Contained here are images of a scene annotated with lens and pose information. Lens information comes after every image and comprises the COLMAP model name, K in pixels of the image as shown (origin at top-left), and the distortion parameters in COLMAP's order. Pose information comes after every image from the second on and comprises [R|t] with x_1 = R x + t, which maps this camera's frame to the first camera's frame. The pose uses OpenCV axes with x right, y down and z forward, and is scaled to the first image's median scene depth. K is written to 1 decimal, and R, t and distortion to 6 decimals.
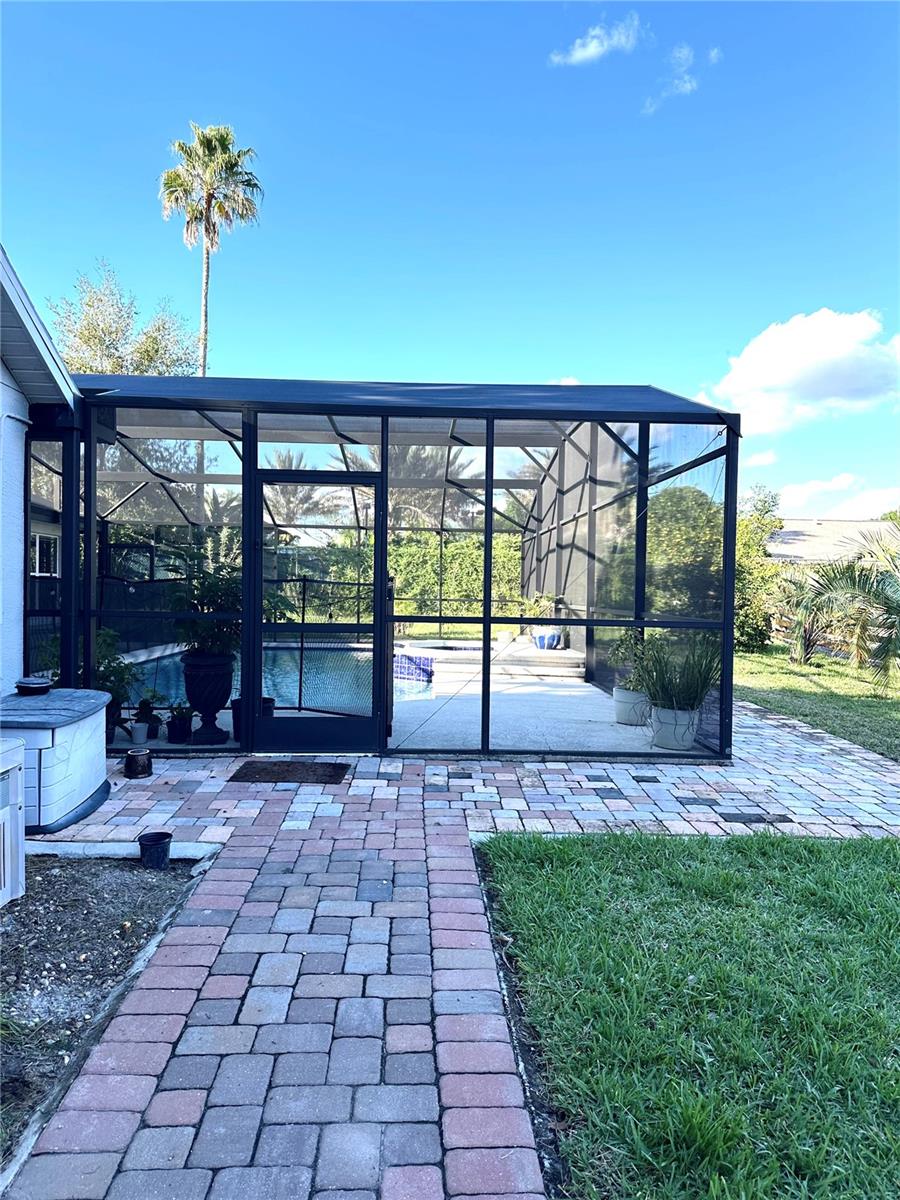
lens RADIAL K [[885.5, 0, 450.0], [0, 885.5, 600.0], [0, 0, 1]] dist [-0.044731, -0.001037]
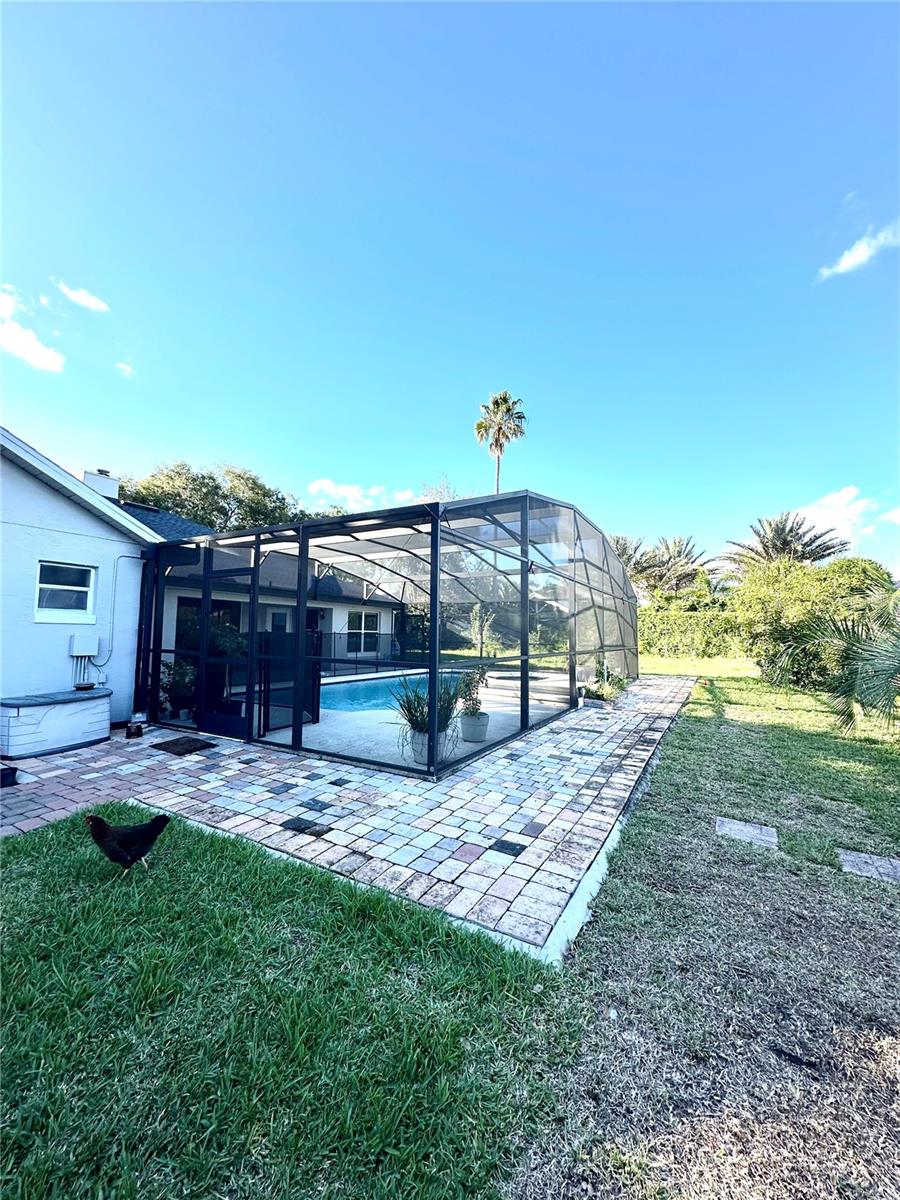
lens RADIAL K [[481.7, 0, 450.0], [0, 481.7, 600.0], [0, 0, 1]] dist [0.006804, -0.000004]
pose [[0.838188, -0.038841, -0.543997, 0.404791], [-0.006033, 0.996739, -0.080462, -0.017084], [0.545348, 0.070724, 0.835220, 0.204386]]
